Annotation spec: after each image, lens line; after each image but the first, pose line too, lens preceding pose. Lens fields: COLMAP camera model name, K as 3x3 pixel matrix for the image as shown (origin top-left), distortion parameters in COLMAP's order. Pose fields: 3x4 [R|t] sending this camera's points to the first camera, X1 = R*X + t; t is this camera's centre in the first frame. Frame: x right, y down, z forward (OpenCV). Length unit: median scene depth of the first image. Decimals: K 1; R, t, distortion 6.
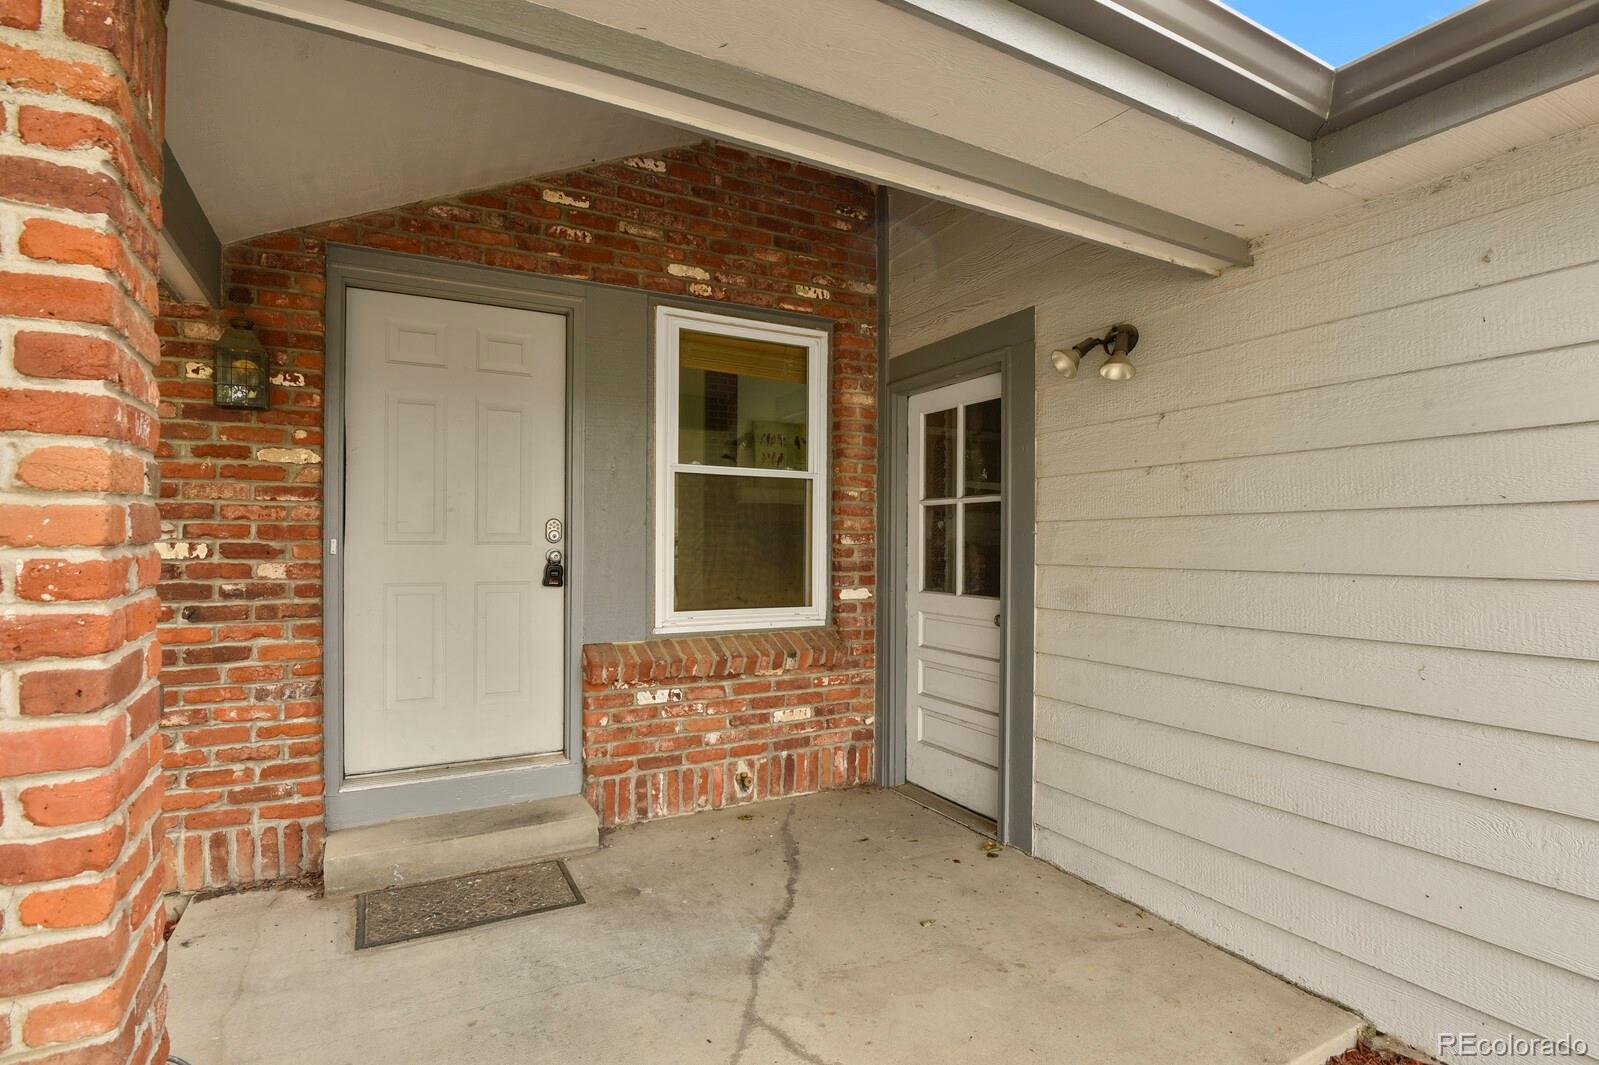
lens RADIAL K [[780.9, 0, 802.4], [0, 780.9, 542.4], [0, 0, 1]] dist [-0.025432, -0.000802]
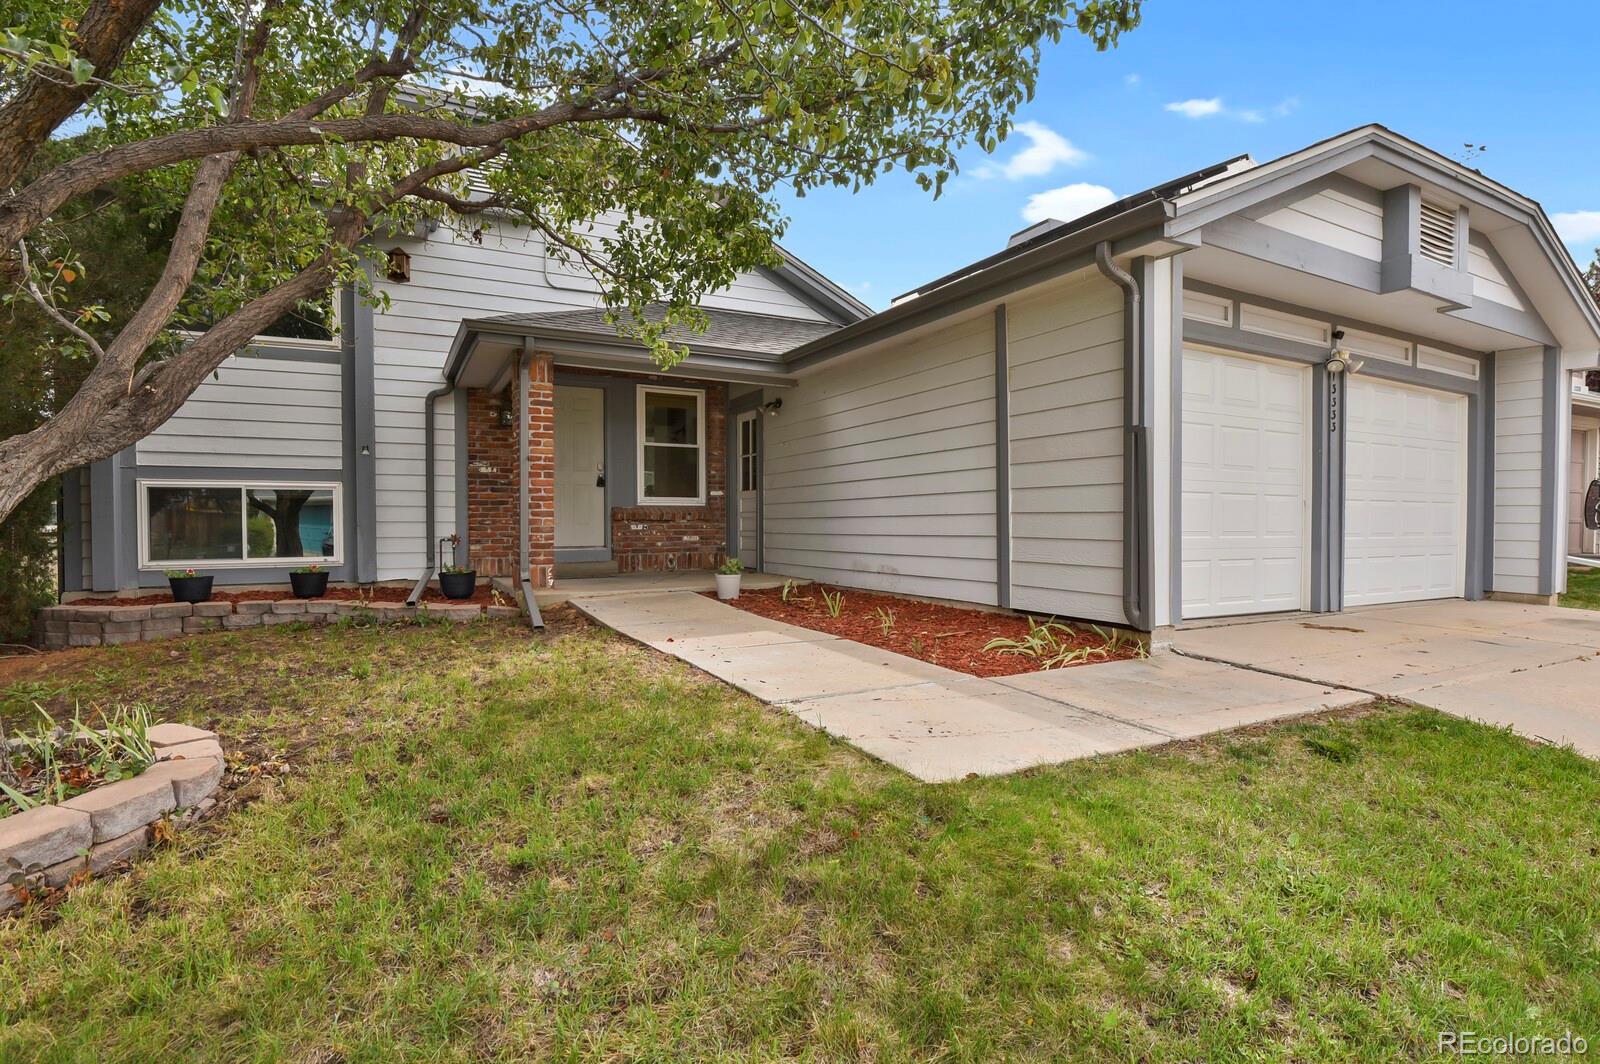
lens RADIAL K [[781.4, 0, 802.1], [0, 781.4, 536.9], [0, 0, 1]] dist [-0.025432, -0.000802]
pose [[0.999982, -0.005877, 0.001350, 0.375633], [0.005845, 0.999740, 0.022056, 0.169906], [-0.001479, -0.022048, 0.999756, -1.702559]]
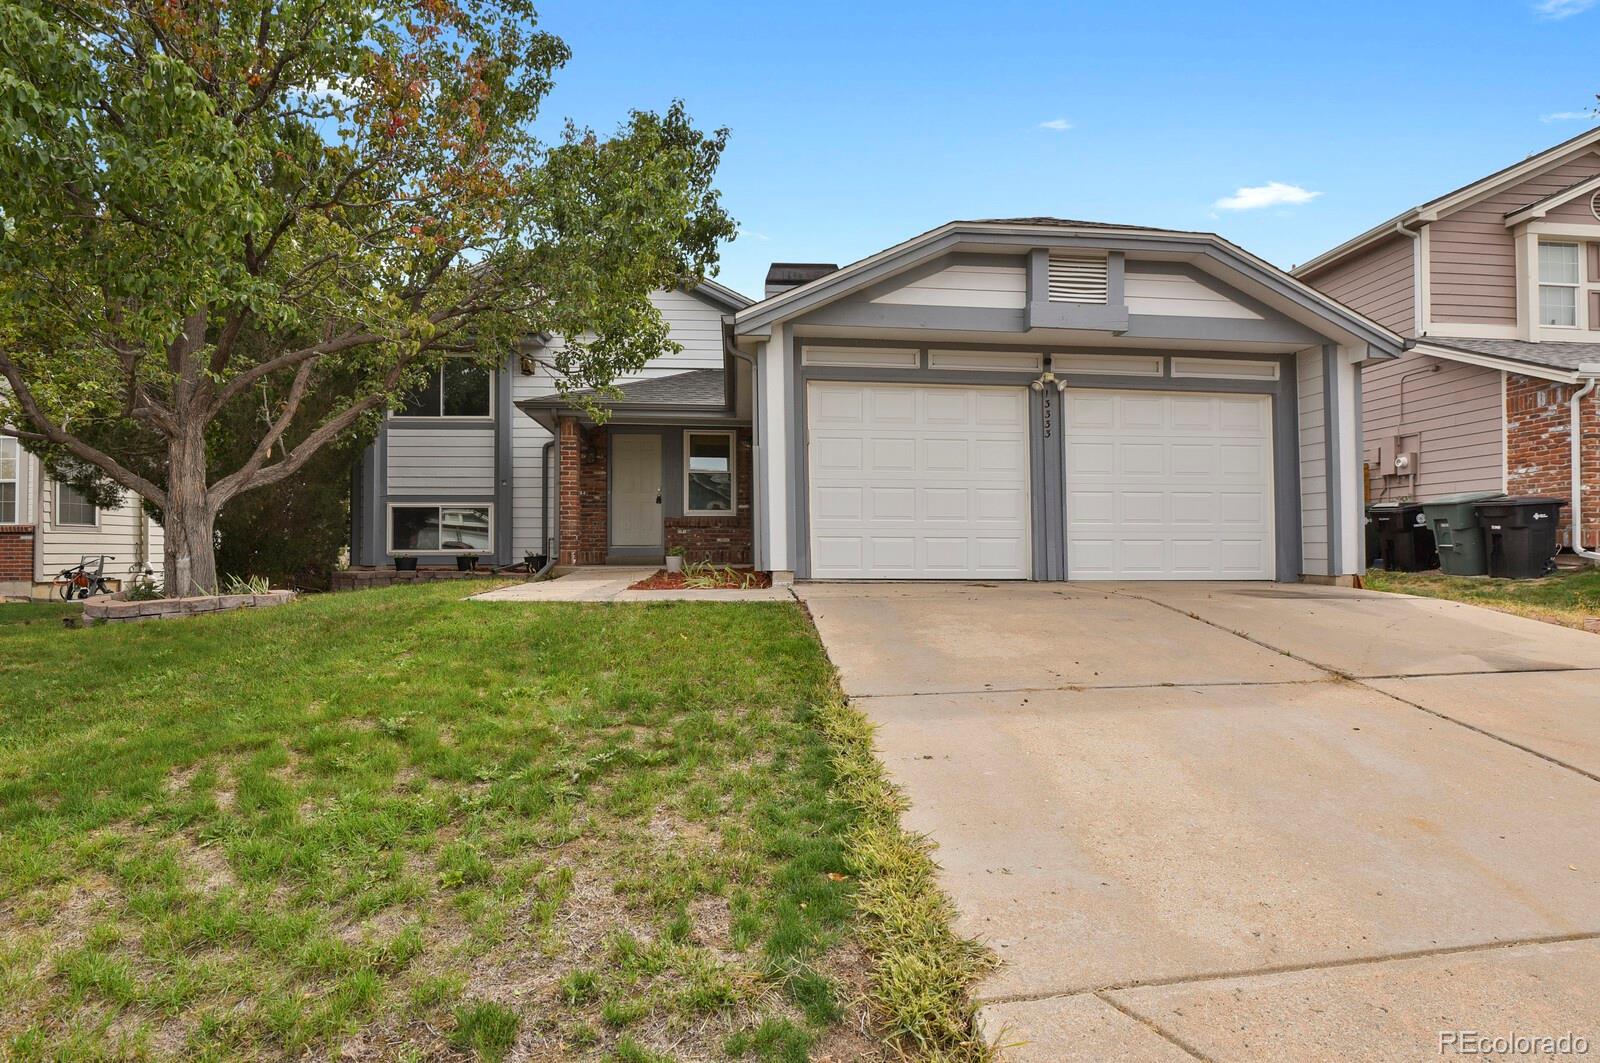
lens RADIAL K [[781.4, 0, 795.8], [0, 781.4, 532.1], [0, 0, 1]] dist [-0.025432, -0.000802]
pose [[0.923402, -0.017583, -0.383432, 1.737389], [0.008271, 0.999630, -0.025921, 0.295192], [0.383746, 0.020764, 0.923205, -2.256040]]
